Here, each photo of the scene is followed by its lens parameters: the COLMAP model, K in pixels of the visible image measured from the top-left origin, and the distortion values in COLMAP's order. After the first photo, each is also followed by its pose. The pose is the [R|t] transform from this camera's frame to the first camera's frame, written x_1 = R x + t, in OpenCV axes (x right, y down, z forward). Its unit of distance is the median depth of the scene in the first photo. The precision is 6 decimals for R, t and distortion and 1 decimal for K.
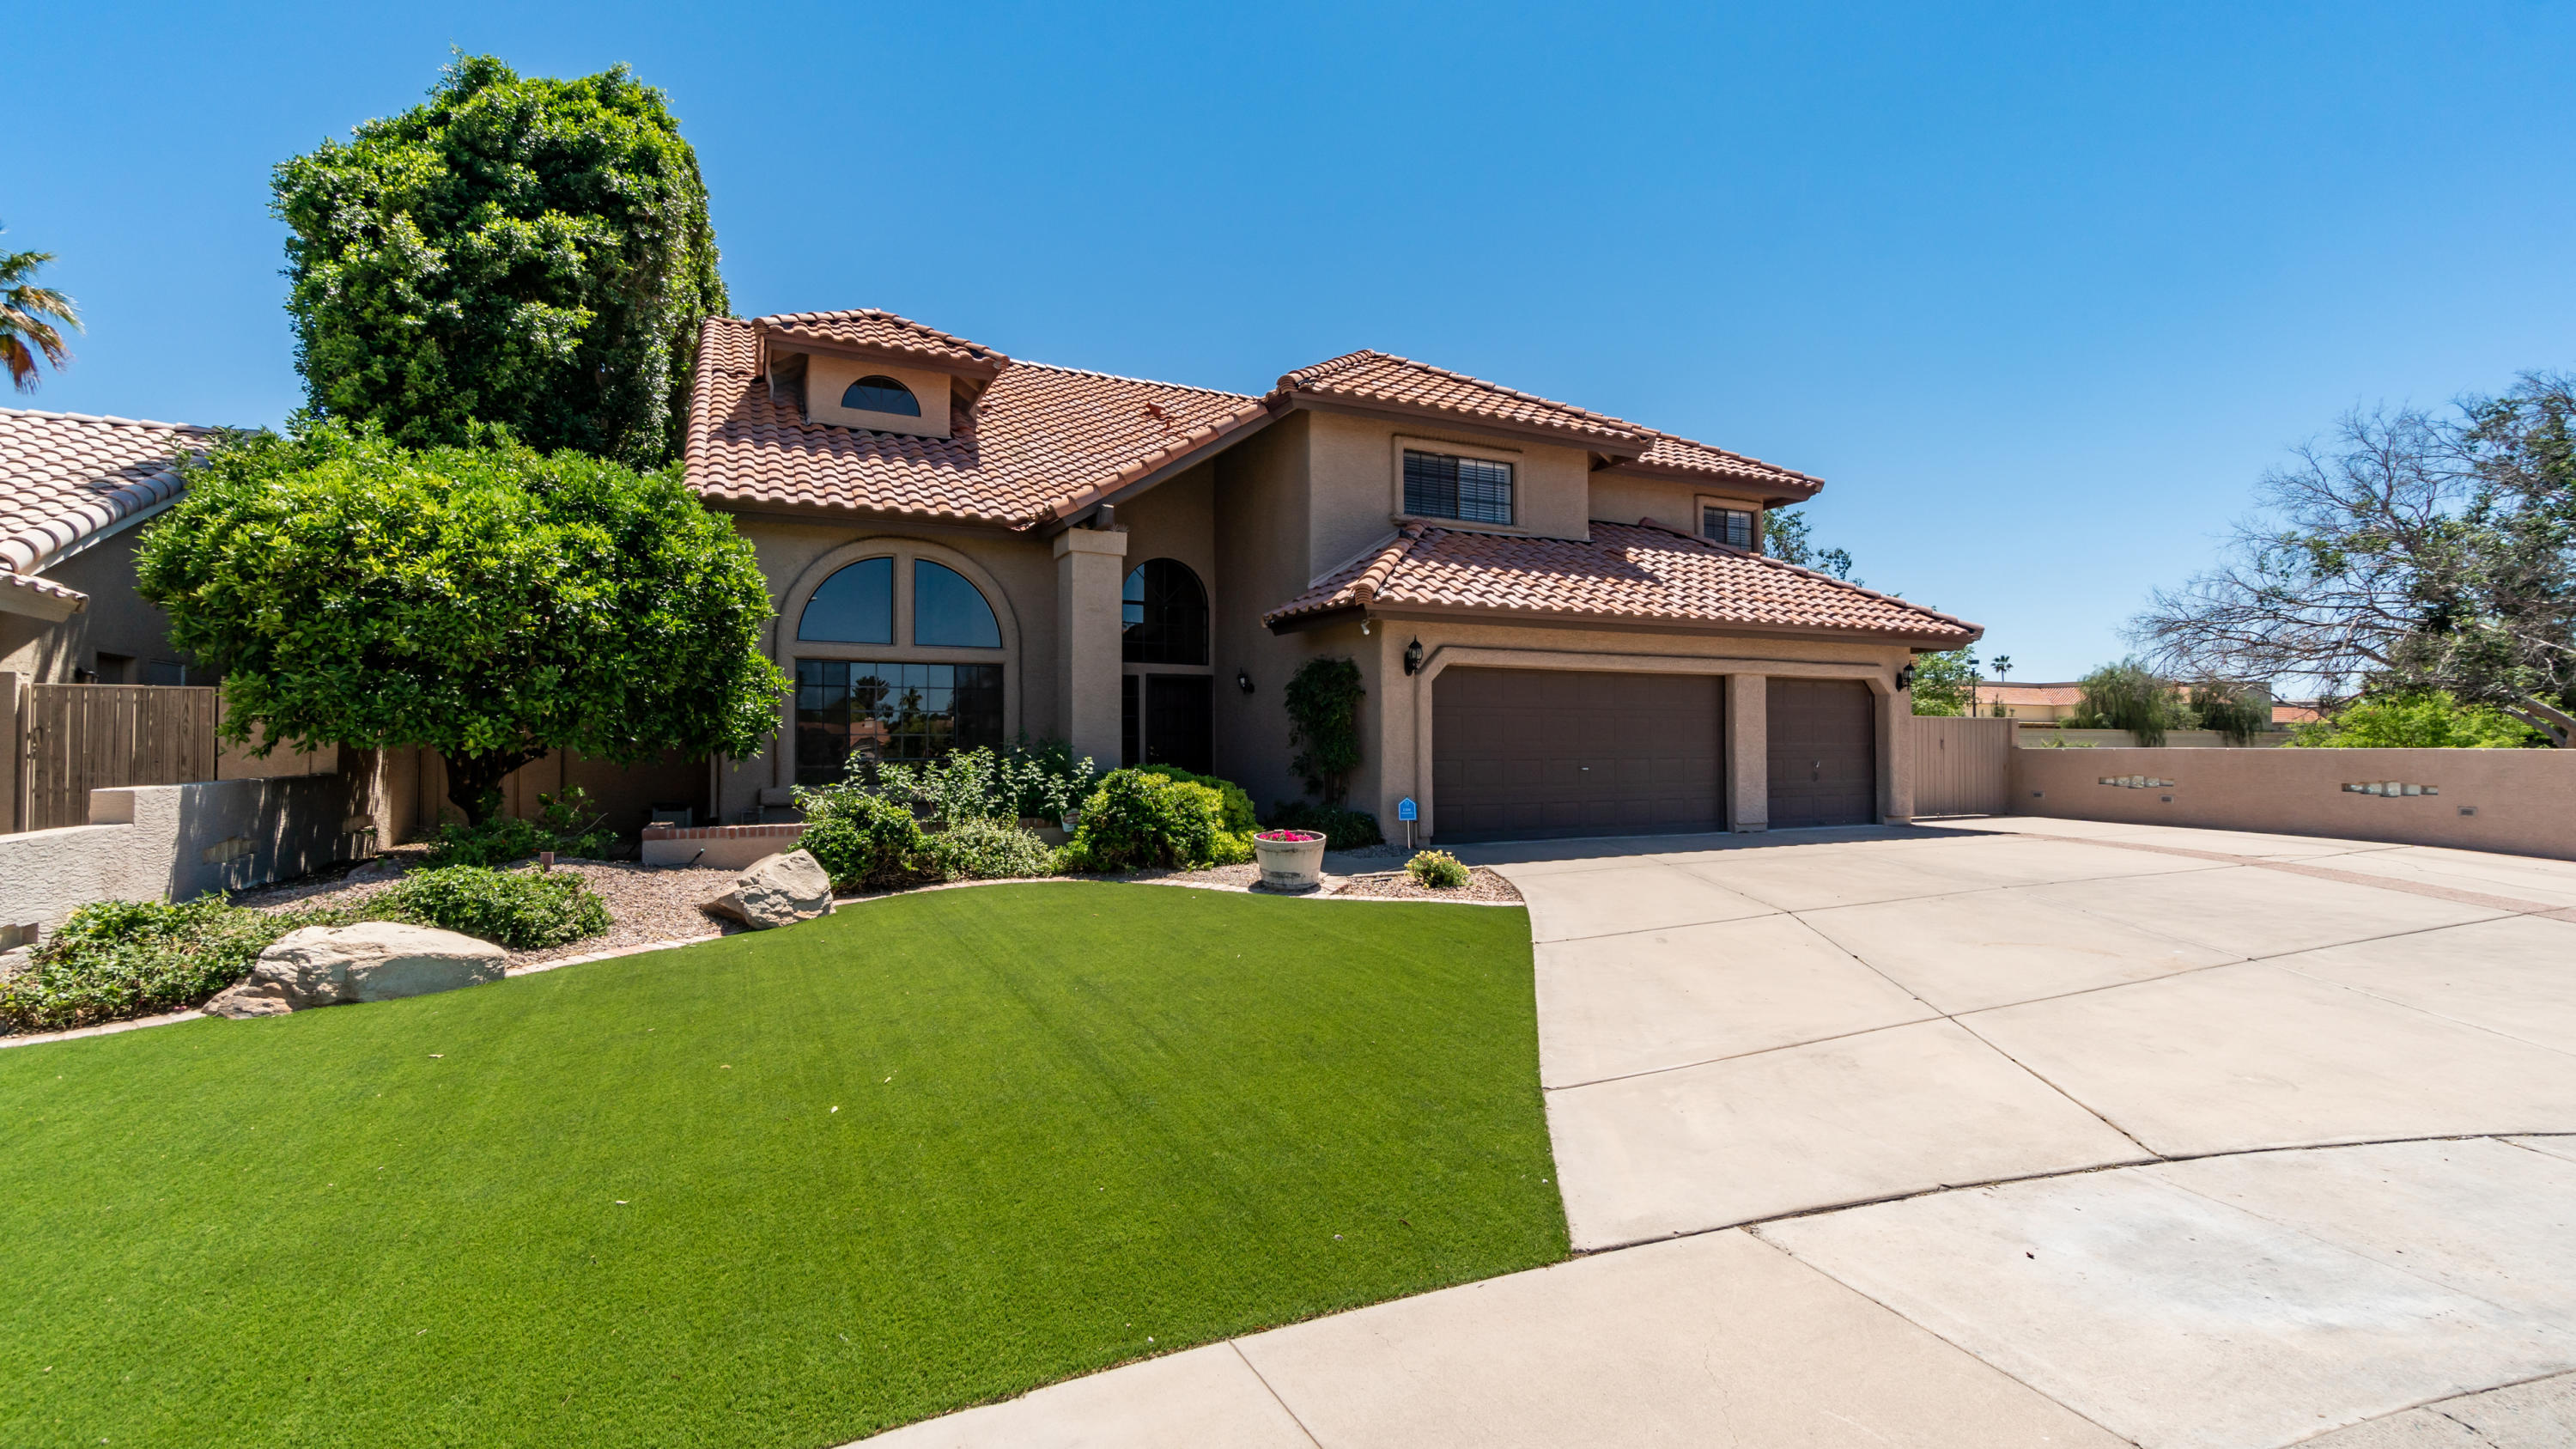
lens RADIAL K [[1099.4, 0, 1215.0], [0, 1099.4, 719.2], [0, 0, 1]] dist [0.000674, 0.000023]
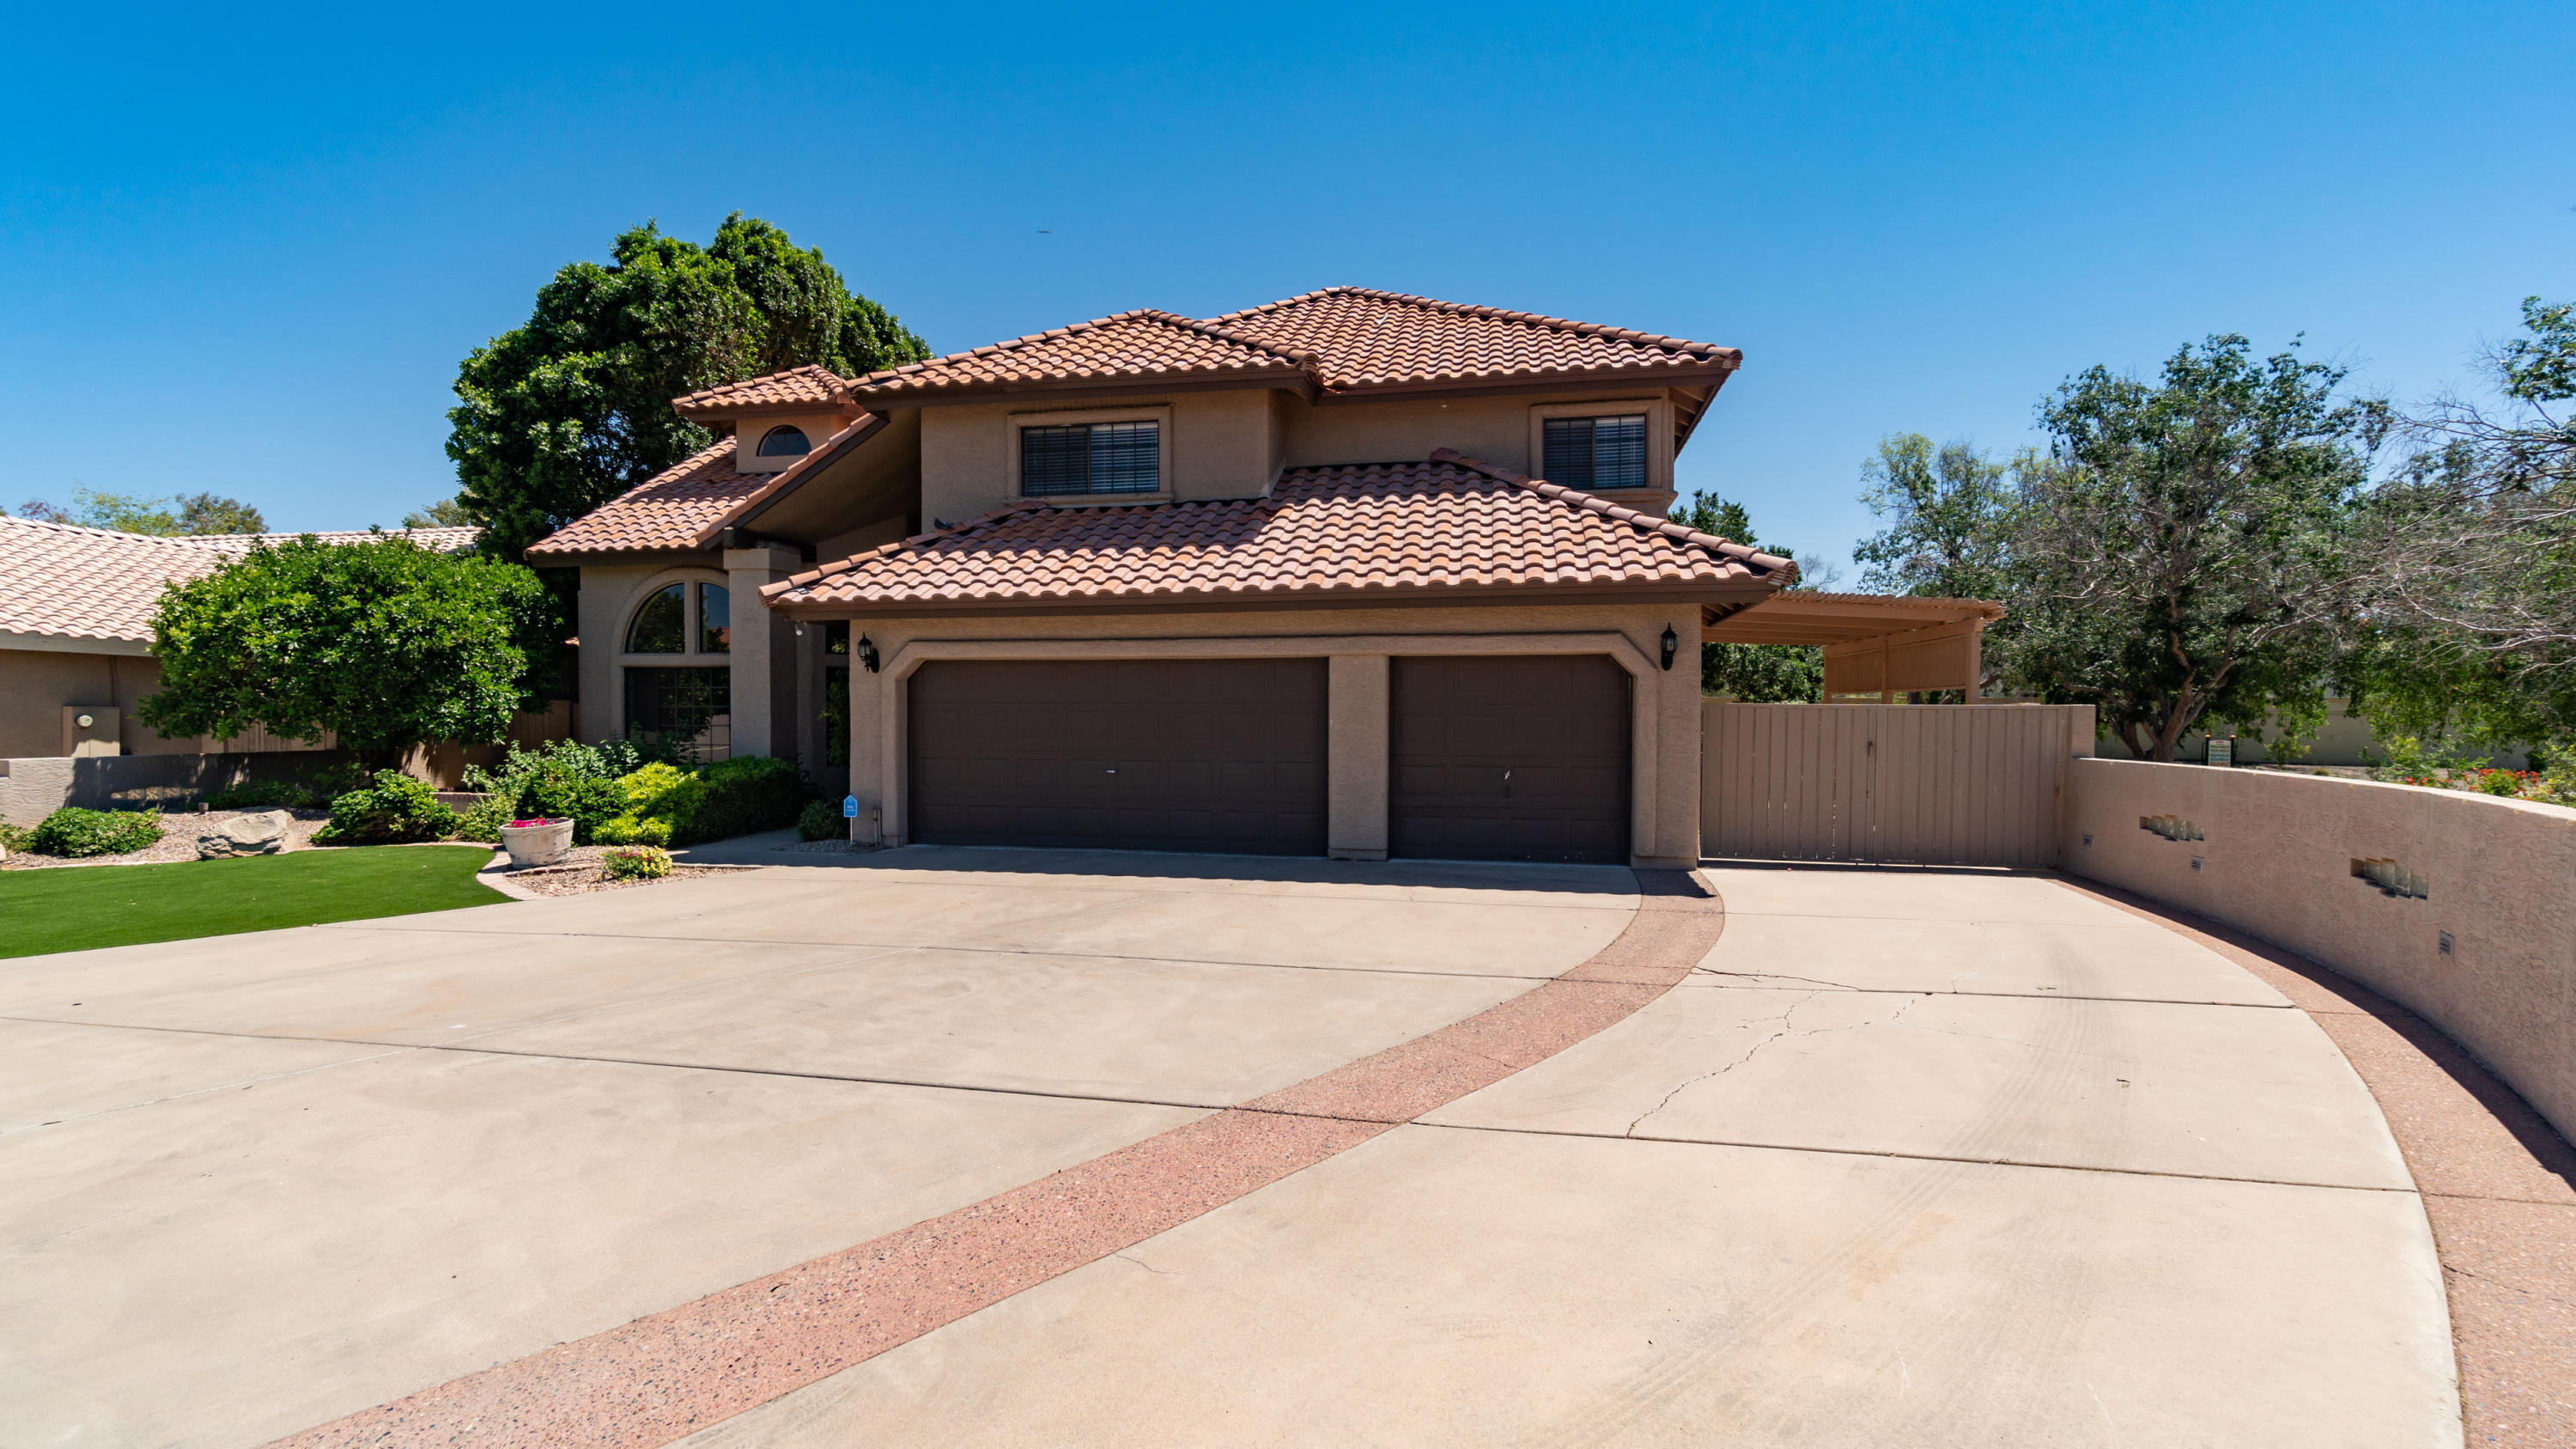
lens RADIAL K [[1088.3, 0, 1232.7], [0, 1088.3, 748.2], [0, 0, 1]] dist [0.001628, 0.000229]
pose [[0.801129, 0.024149, -0.598005, 0.943373], [0.009965, 0.998509, 0.053673, -0.019330], [0.598409, -0.048958, 0.799693, 0.367341]]
